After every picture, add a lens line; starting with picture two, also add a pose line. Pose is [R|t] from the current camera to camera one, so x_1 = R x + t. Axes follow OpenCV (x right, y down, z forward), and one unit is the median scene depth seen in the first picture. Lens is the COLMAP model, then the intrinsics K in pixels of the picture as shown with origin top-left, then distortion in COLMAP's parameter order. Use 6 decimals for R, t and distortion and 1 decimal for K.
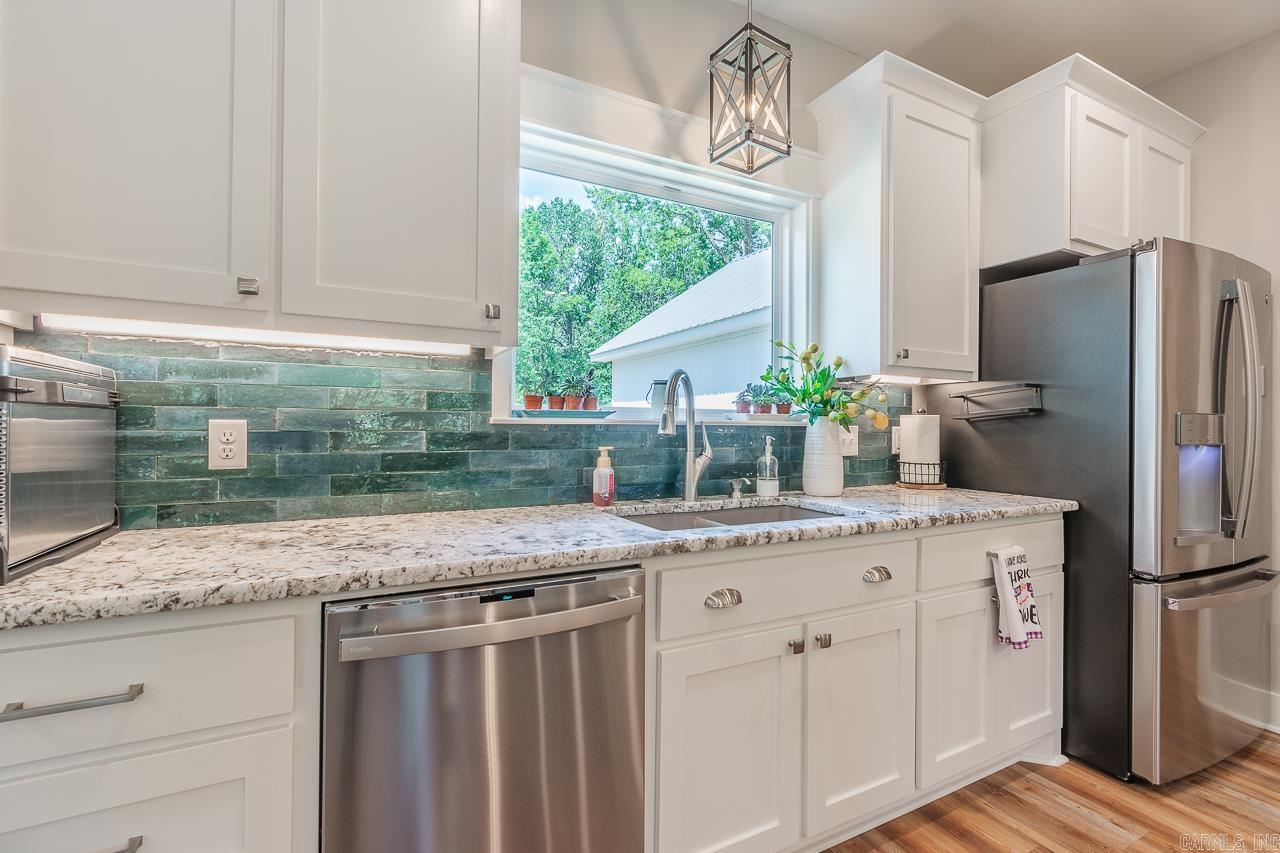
lens RADIAL K [[565.2, 0, 639.1], [0, 565.2, 424.9], [0, 0, 1]] dist [0.006265, -0.003363]
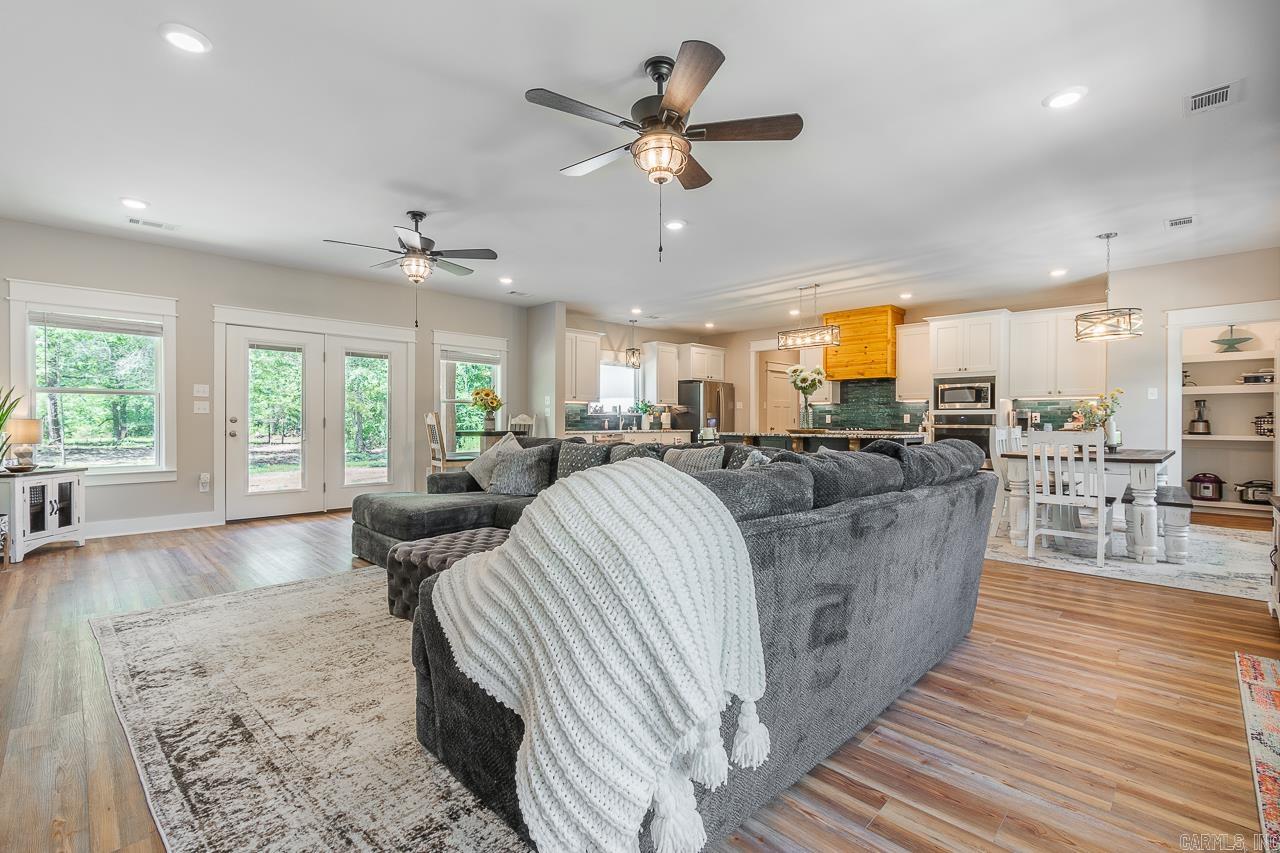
lens RADIAL K [[565.2, 0, 639.1], [0, 565.2, 424.9], [0, 0, 1]] dist [0.006265, -0.003363]
pose [[0.951687, -0.008905, 0.306939, -1.183972], [0.005548, 0.999915, 0.011807, 0.024908], [-0.307018, -0.009533, 0.951656, -3.504224]]
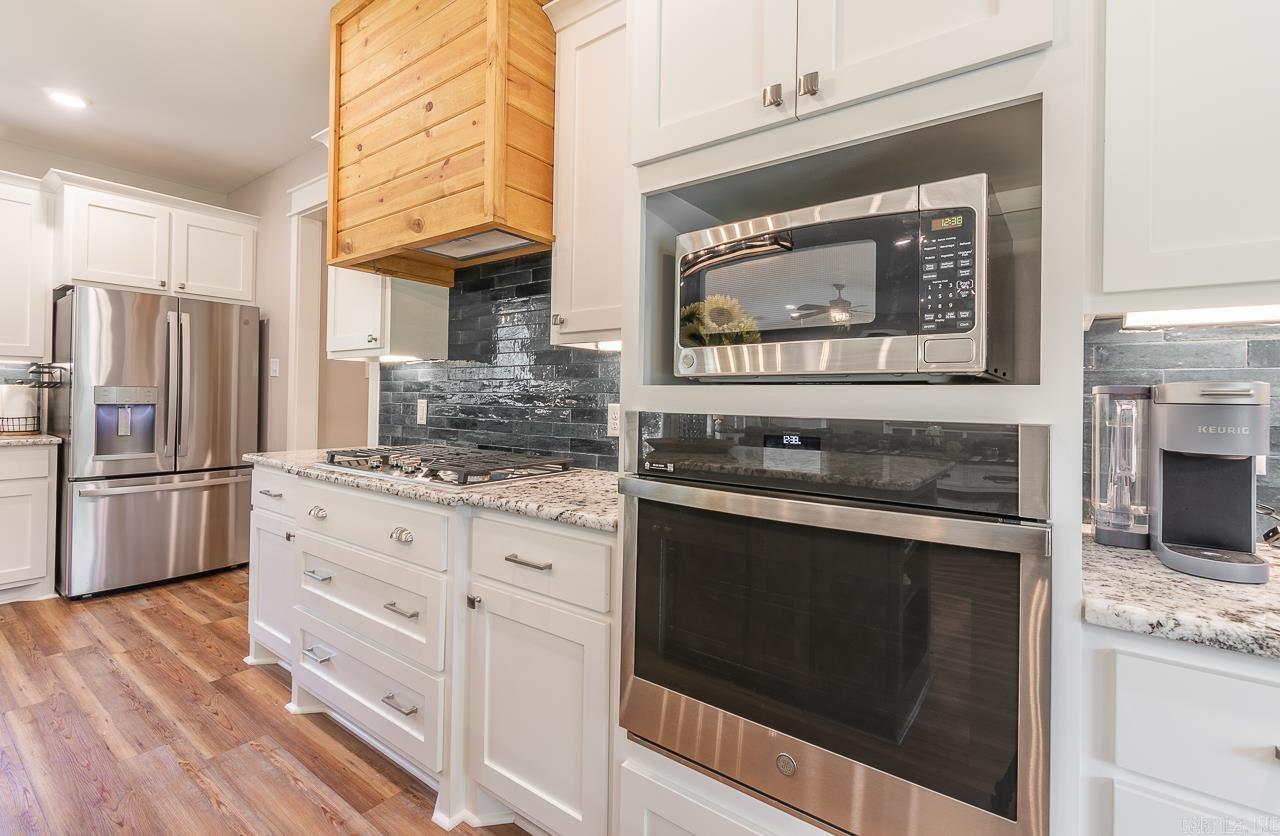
lens RADIAL K [[565.5, 0, 639.6], [0, 565.5, 391.6], [0, 0, 1]] dist [-0.001035, -0.000149]
pose [[0.897963, 0.008807, 0.439982, 1.455501], [-0.007959, 0.999961, -0.003772, -0.006949], [-0.439998, -0.000115, 0.897999, -1.171665]]
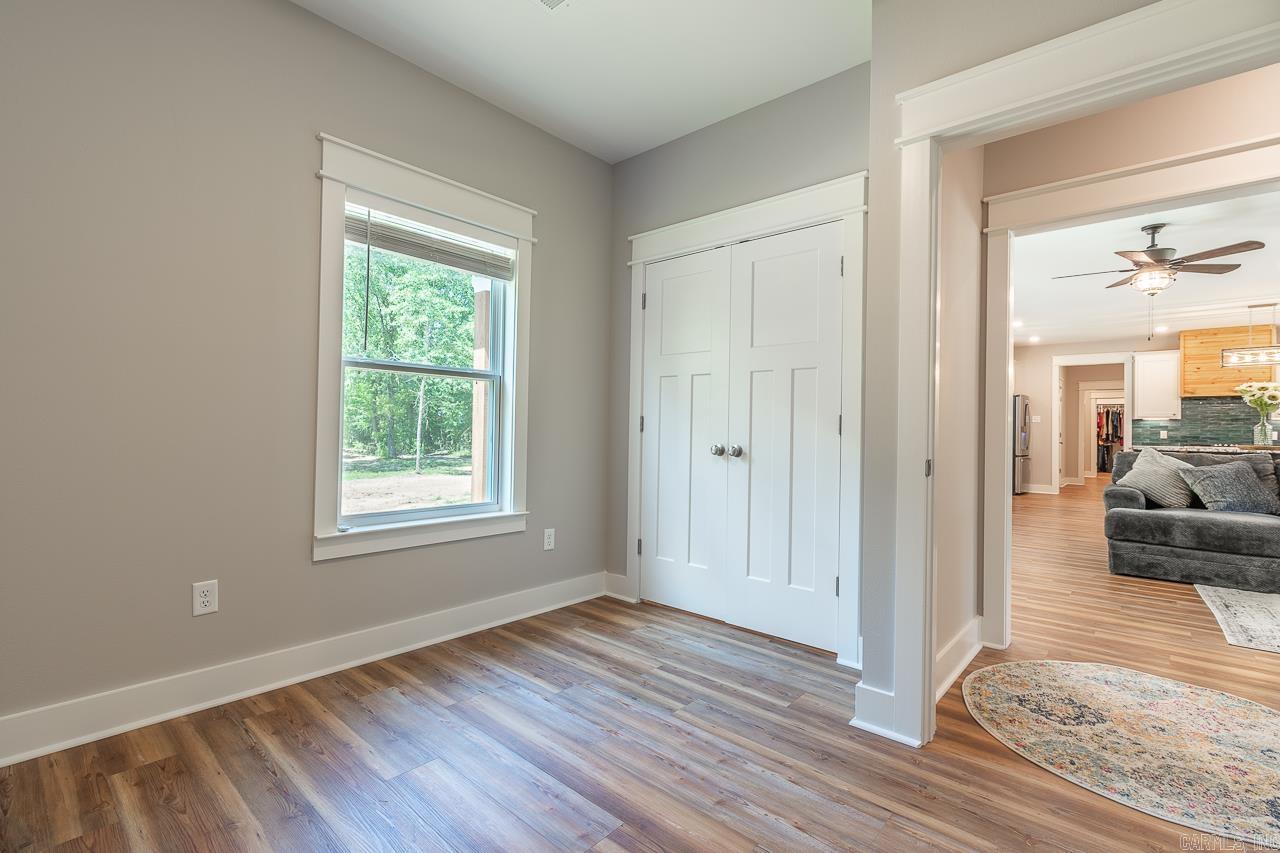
lens RADIAL K [[581.5, 0, 637.1], [0, 581.5, 422.1], [0, 0, 1]] dist [0.005897, 0.000200]
pose [[0.933109, 0.010891, 0.359428, -3.950788], [-0.008830, 0.999934, -0.007376, 0.011564], [-0.359484, 0.003709, 0.933144, -2.556986]]
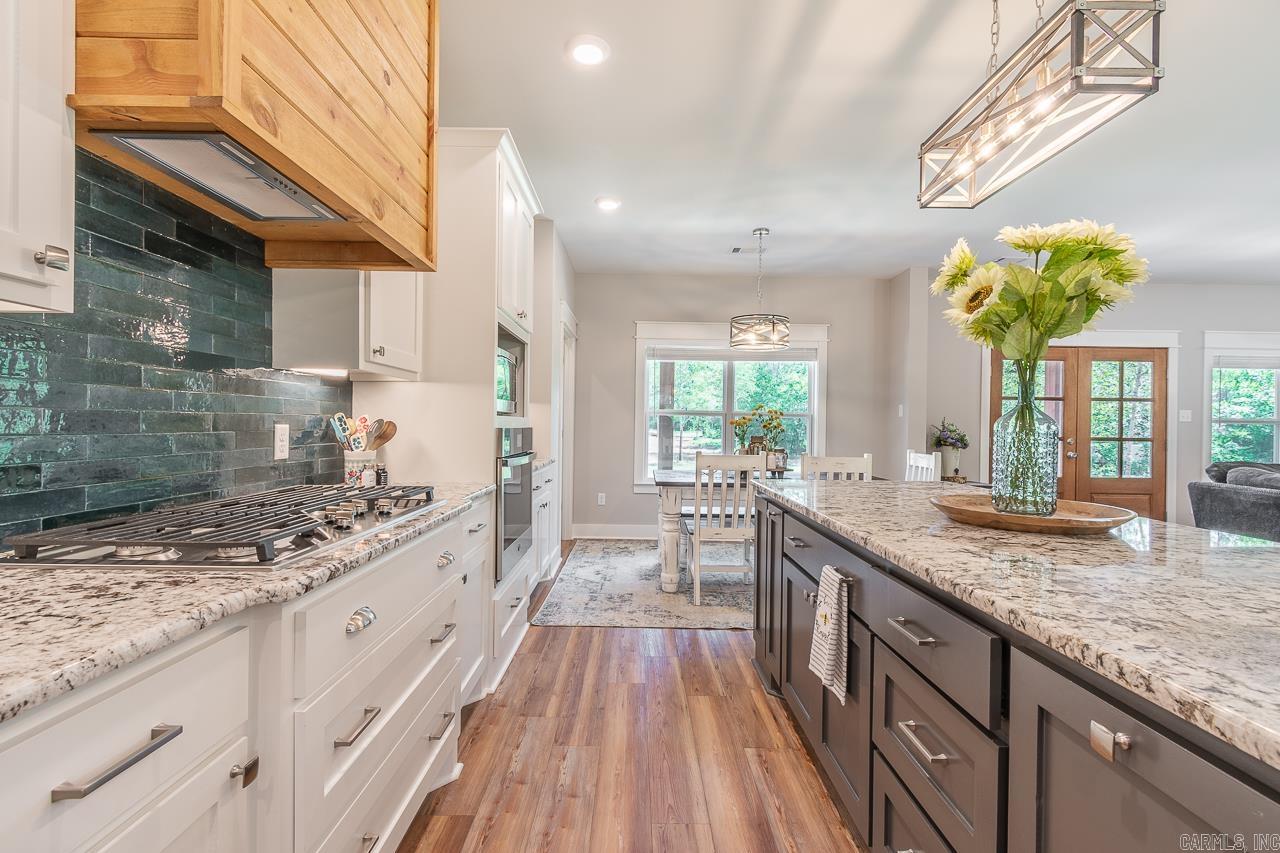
lens RADIAL K [[565.2, 0, 639.1], [0, 565.2, 424.9], [0, 0, 1]] dist [0.006265, -0.003363]
pose [[-0.889696, -0.024031, 0.455921, 0.890859], [-0.025691, 0.999667, 0.002558, -0.005824], [-0.455830, -0.009437, -0.890017, 0.303759]]
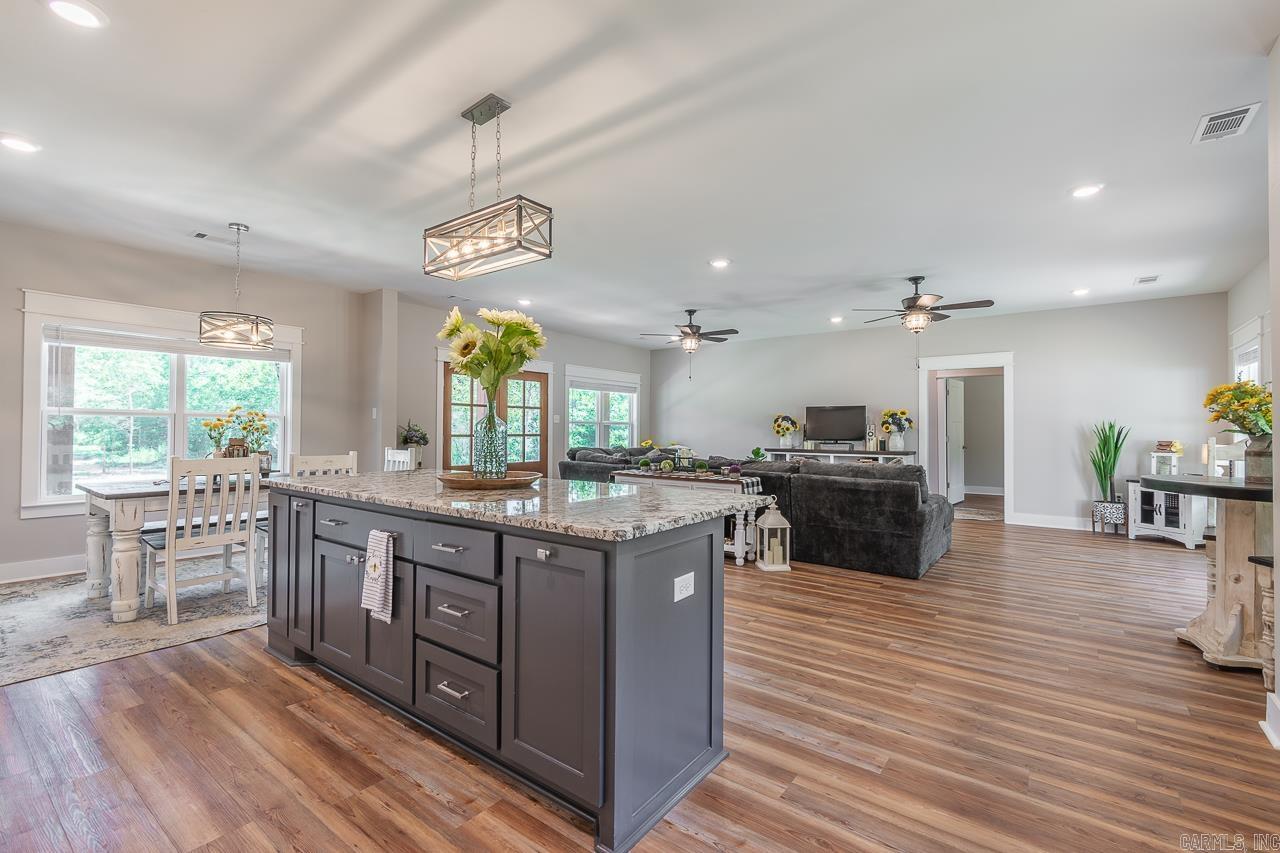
lens RADIAL K [[565.2, 0, 639.1], [0, 565.2, 424.9], [0, 0, 1]] dist [0.006265, -0.003363]
pose [[-0.903764, -0.019803, -0.427573, 1.023889], [-0.013928, 0.999761, -0.016863, -0.004391], [0.427805, -0.009285, -0.903824, 0.689576]]
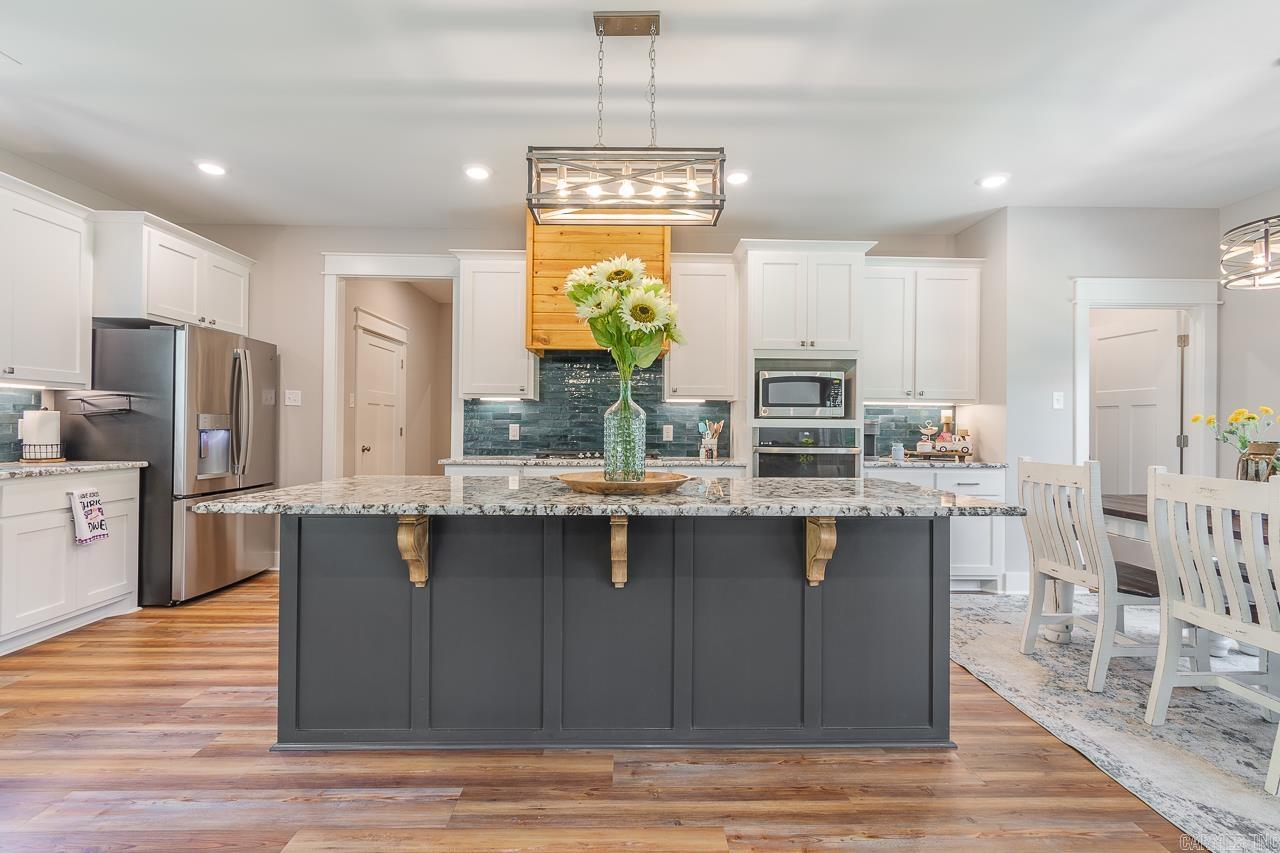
lens RADIAL K [[565.2, 0, 639.1], [0, 565.2, 424.9], [0, 0, 1]] dist [0.006265, -0.003363]
pose [[0.441025, -0.001636, 0.897493, -0.138882], [-0.007942, 0.999952, 0.005726, -0.003383], [-0.897460, -0.009653, 0.440991, -1.123858]]
